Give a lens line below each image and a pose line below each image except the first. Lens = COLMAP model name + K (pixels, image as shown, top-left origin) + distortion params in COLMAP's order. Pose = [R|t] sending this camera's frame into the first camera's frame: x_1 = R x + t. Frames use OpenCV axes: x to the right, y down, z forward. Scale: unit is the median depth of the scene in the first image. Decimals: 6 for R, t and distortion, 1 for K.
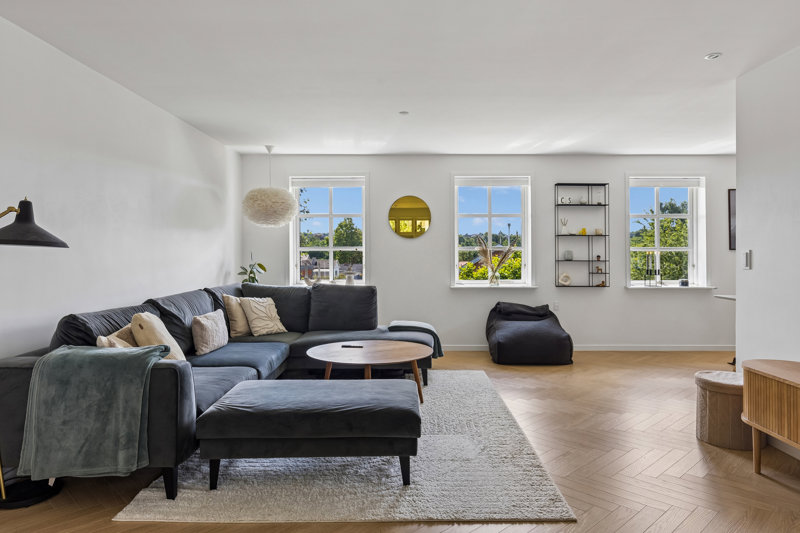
lens RADIAL K [[532.7, 0, 400.4], [0, 532.7, 250.2], [0, 0, 1]] dist [-0.000300, -0.003194]
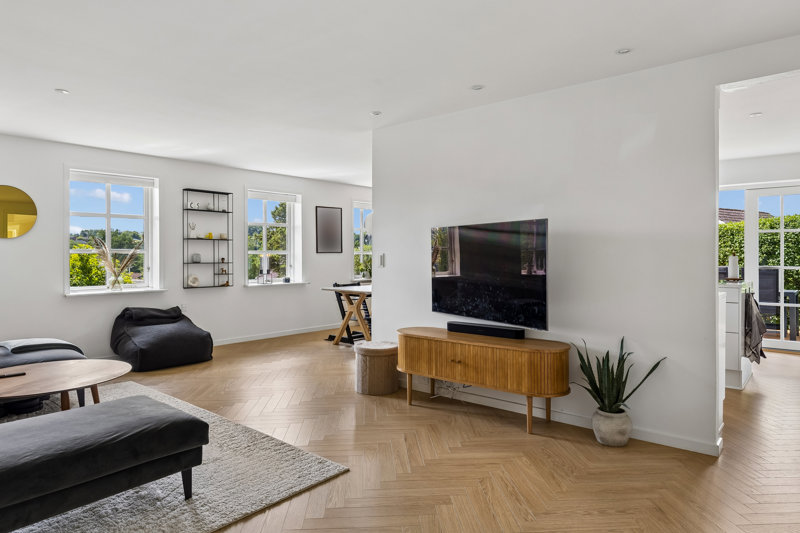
lens RADIAL K [[504.0, 0, 400.4], [0, 504.0, 248.2], [0, 0, 1]] dist [0.002325, -0.001067]
pose [[0.647200, 0.009162, 0.762265, -0.184372], [-0.002334, 0.999947, -0.010037, -0.000283], [-0.762317, 0.004717, 0.647187, 0.051472]]
